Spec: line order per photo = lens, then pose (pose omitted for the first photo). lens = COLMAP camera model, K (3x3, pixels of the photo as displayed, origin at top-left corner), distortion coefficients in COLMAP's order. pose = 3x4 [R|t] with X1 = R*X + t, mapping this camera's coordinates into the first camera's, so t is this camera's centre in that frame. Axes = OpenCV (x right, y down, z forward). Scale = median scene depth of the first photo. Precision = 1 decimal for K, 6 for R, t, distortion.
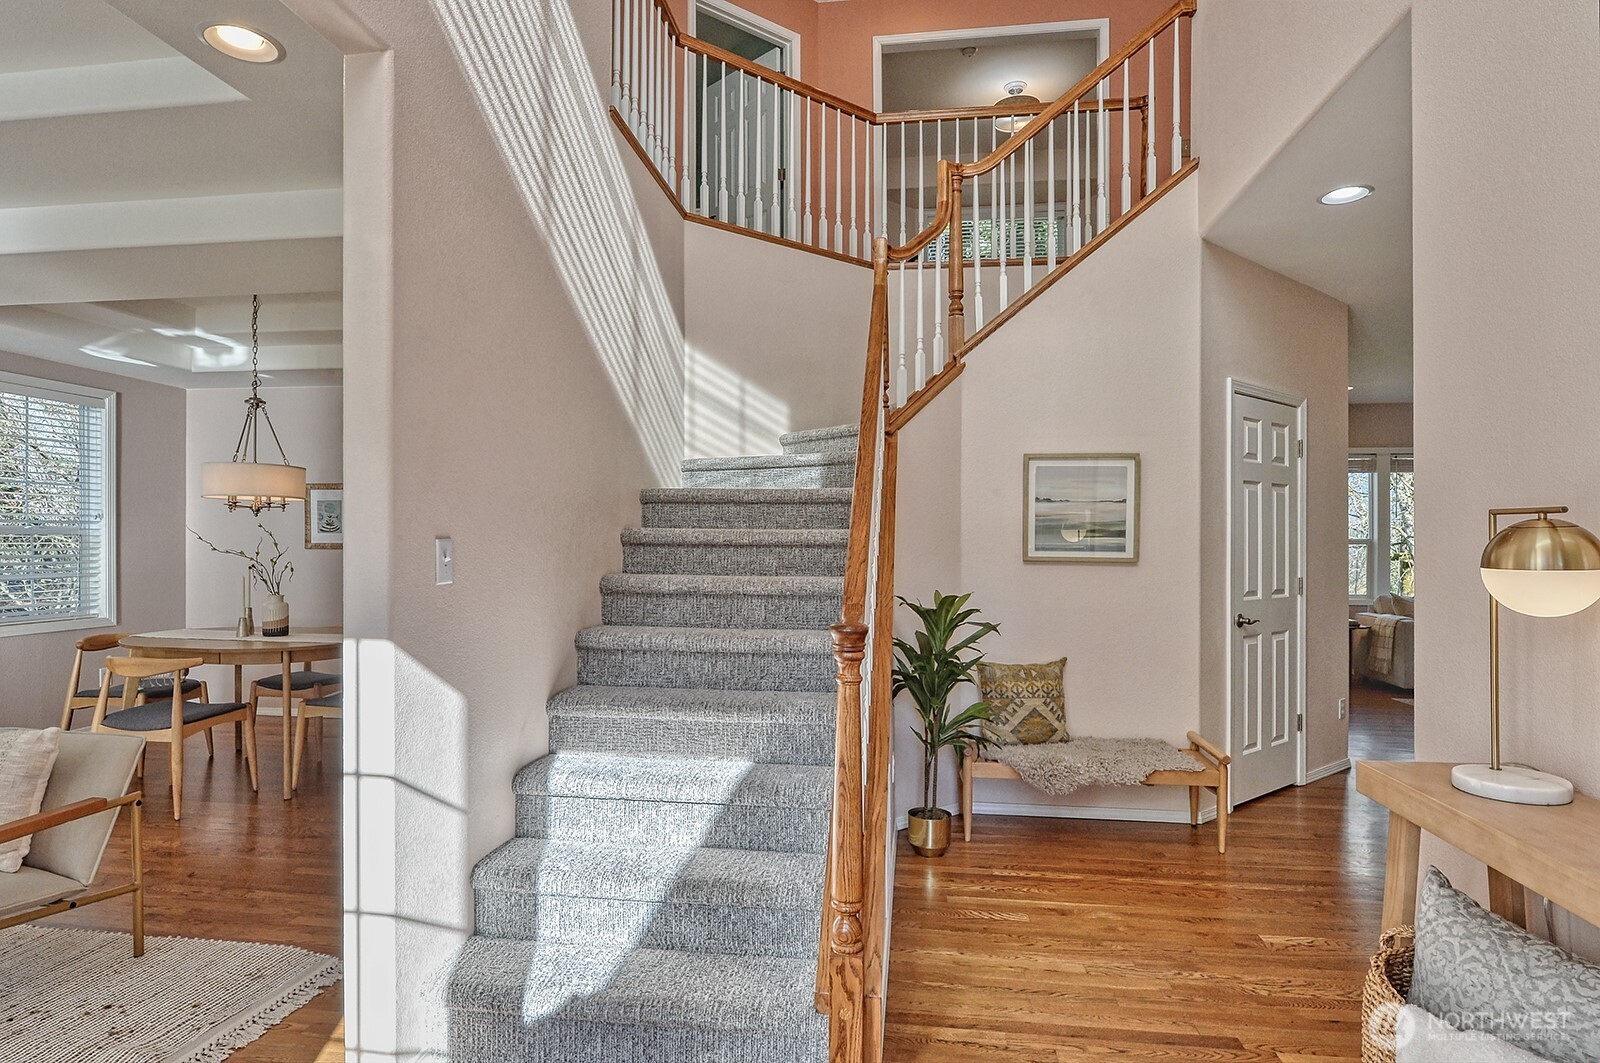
lens RADIAL K [[727.8, 0, 807.2], [0, 727.8, 547.1], [0, 0, 1]] dist [-0.012463, -0.000344]
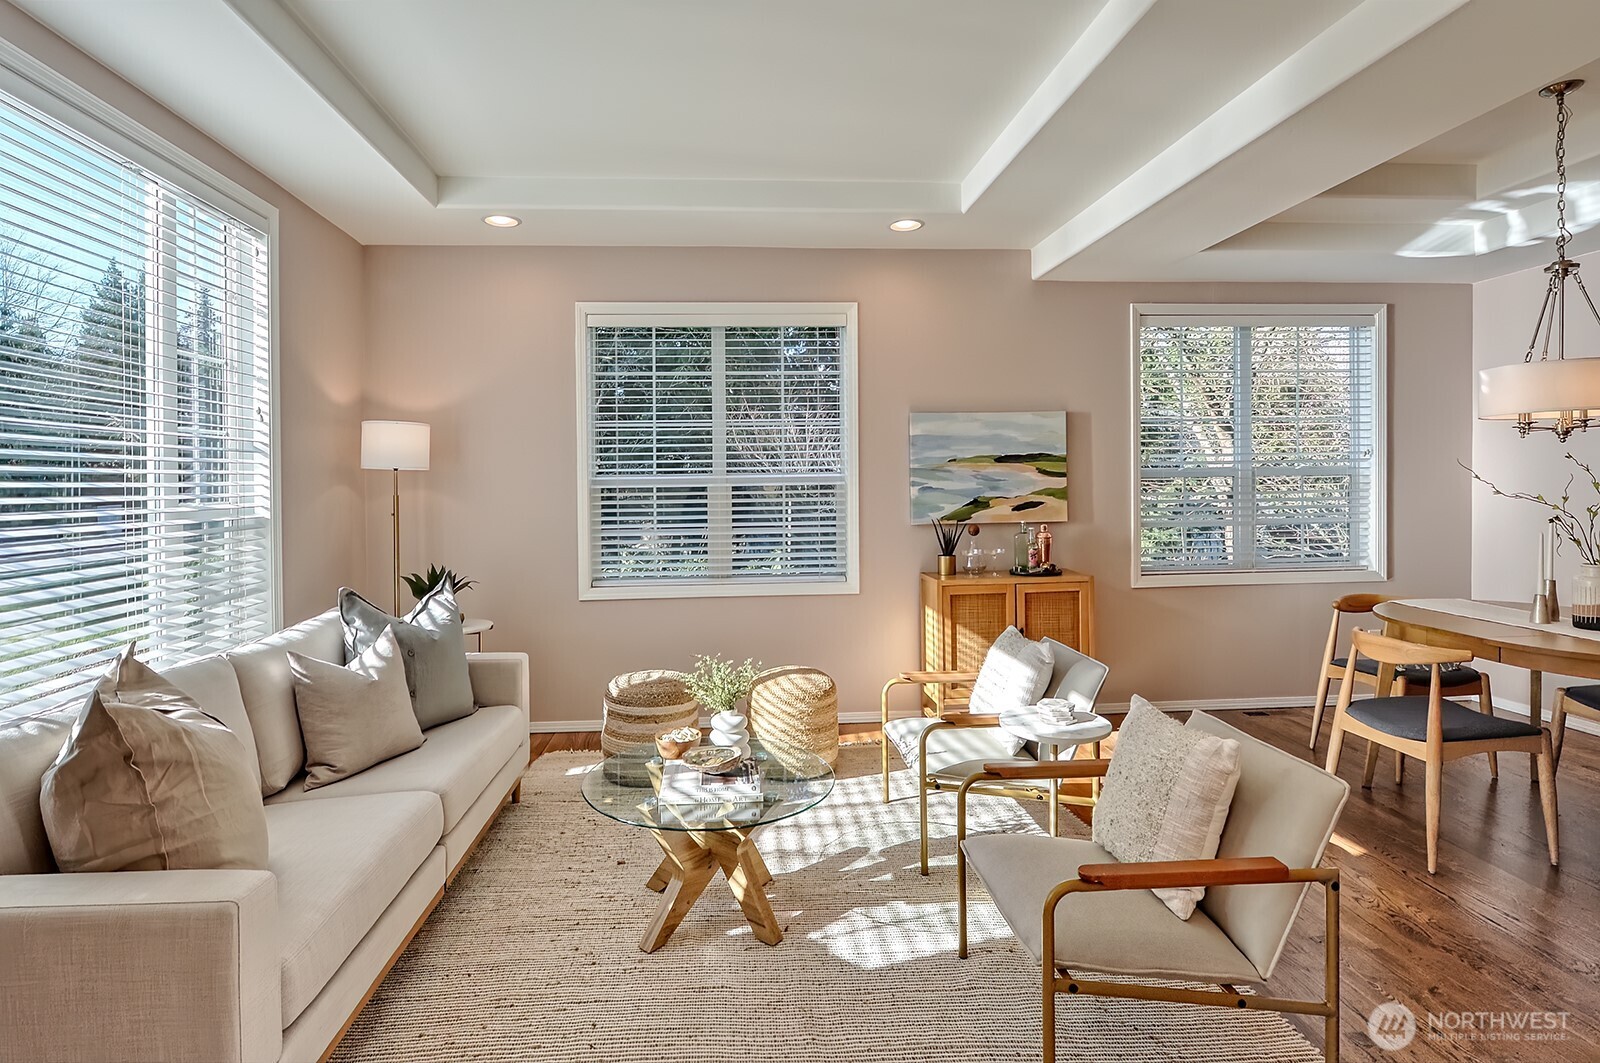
lens RADIAL K [[815.1, 0, 801.2], [0, 815.1, 496.2], [0, 0, 1]] dist [-0.006361, -0.001554]
pose [[0.147293, 0.010468, -0.989038, -0.145546], [0.004789, 0.999925, 0.011297, -0.005491], [0.989081, -0.006401, 0.147232, 0.218052]]
